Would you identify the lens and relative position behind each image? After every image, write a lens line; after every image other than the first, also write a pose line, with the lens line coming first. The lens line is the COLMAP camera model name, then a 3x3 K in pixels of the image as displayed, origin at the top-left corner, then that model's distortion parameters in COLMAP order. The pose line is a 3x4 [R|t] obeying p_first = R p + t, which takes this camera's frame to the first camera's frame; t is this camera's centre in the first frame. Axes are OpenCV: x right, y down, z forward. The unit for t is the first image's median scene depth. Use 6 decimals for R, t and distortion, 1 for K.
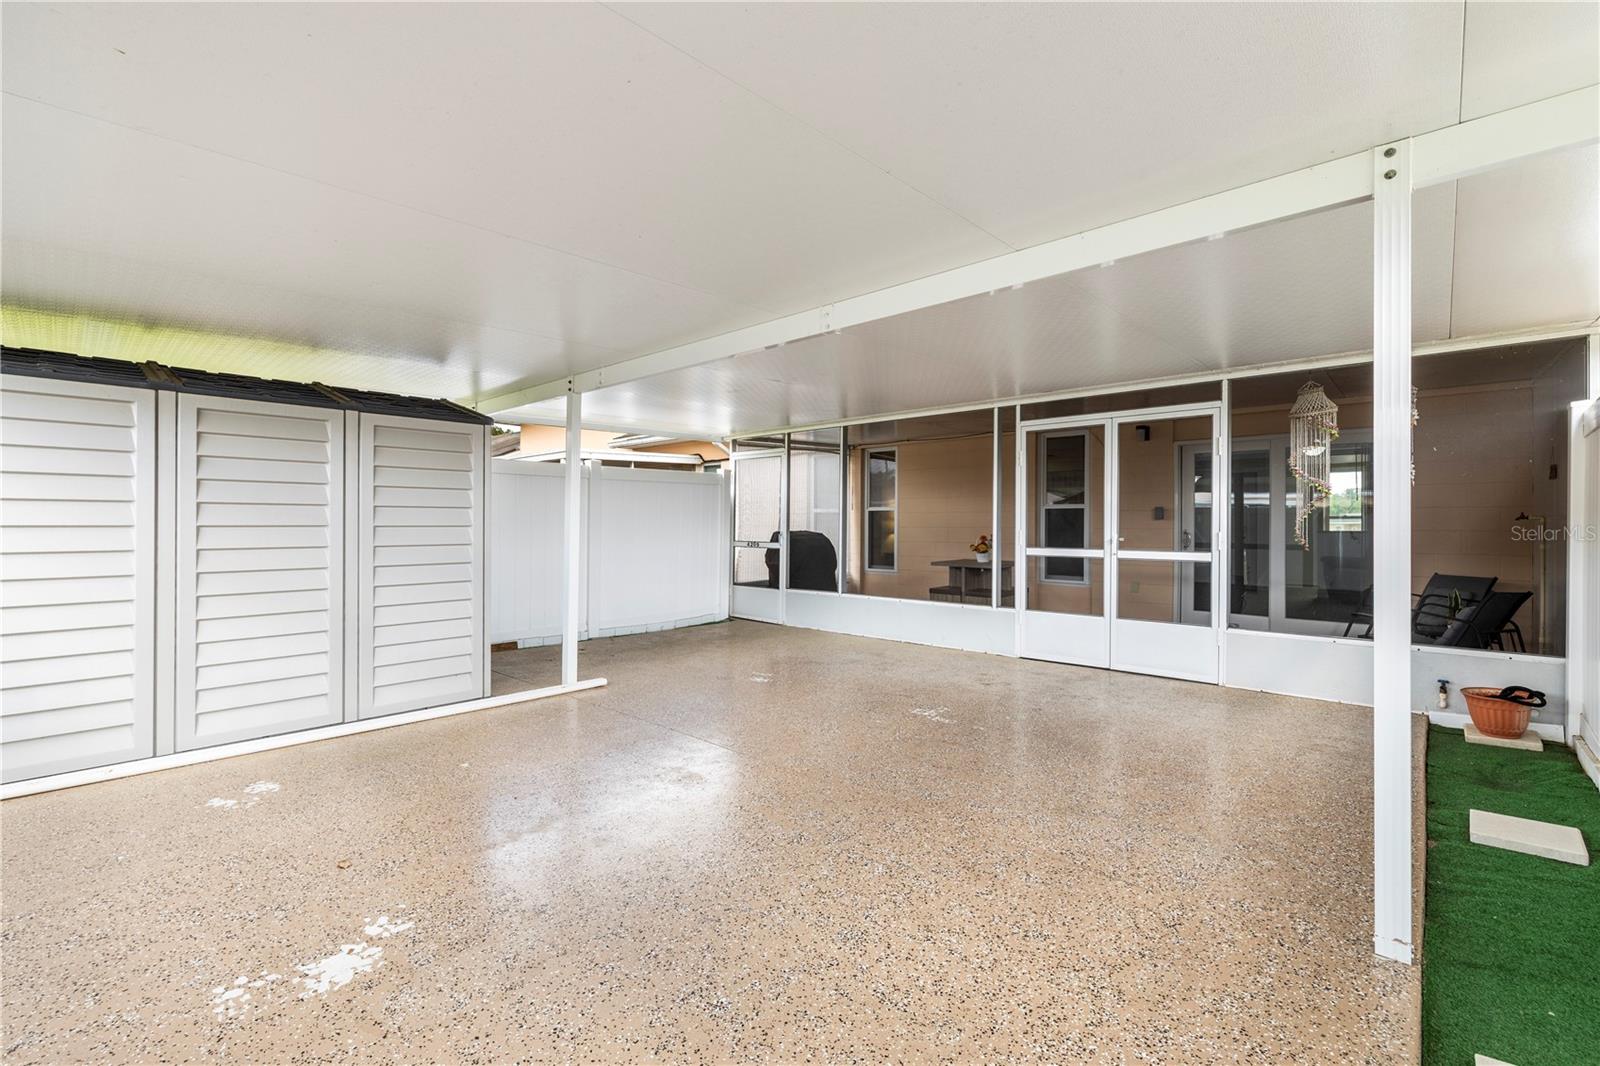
lens RADIAL K [[674.4, 0, 776.7], [0, 674.4, 521.7], [0, 0, 1]] dist [0.002243, -0.000060]
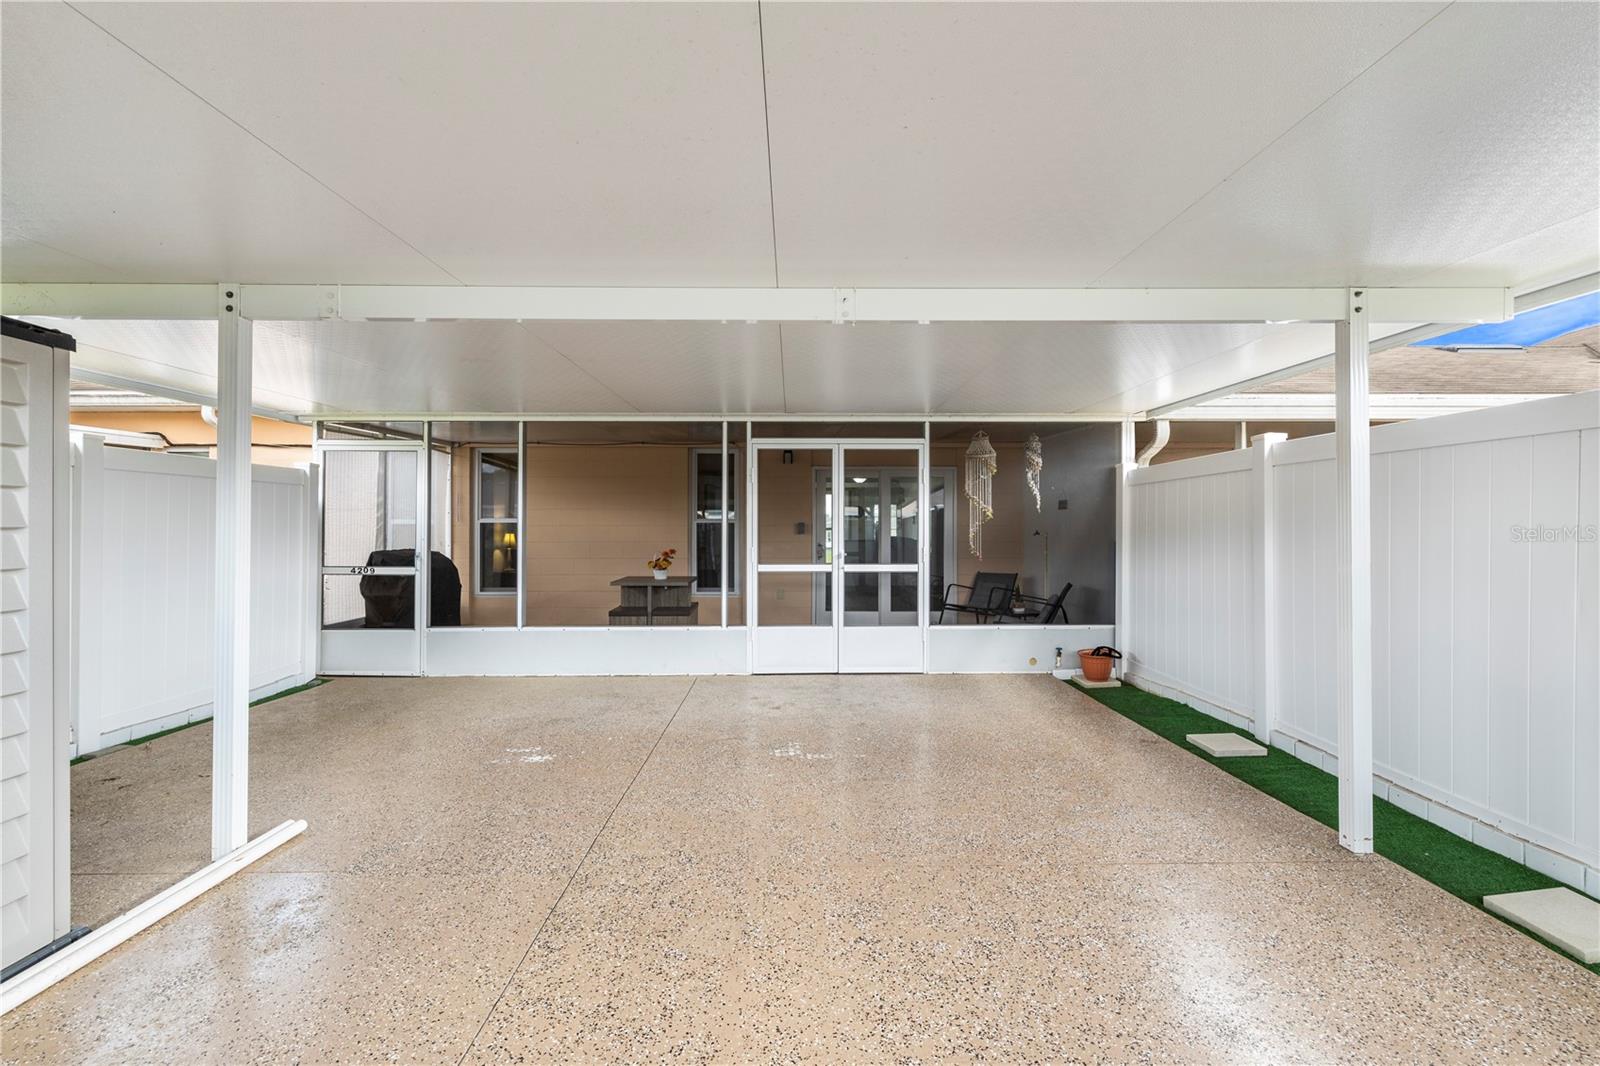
lens RADIAL K [[674.4, 0, 794.1], [0, 674.4, 527.1], [0, 0, 1]] dist [0.002243, -0.000060]
pose [[0.723048, 0.001074, 0.690797, -0.279463], [0.001771, 0.999993, -0.003408, -0.013327], [-0.690795, 0.003687, 0.723041, 0.230020]]
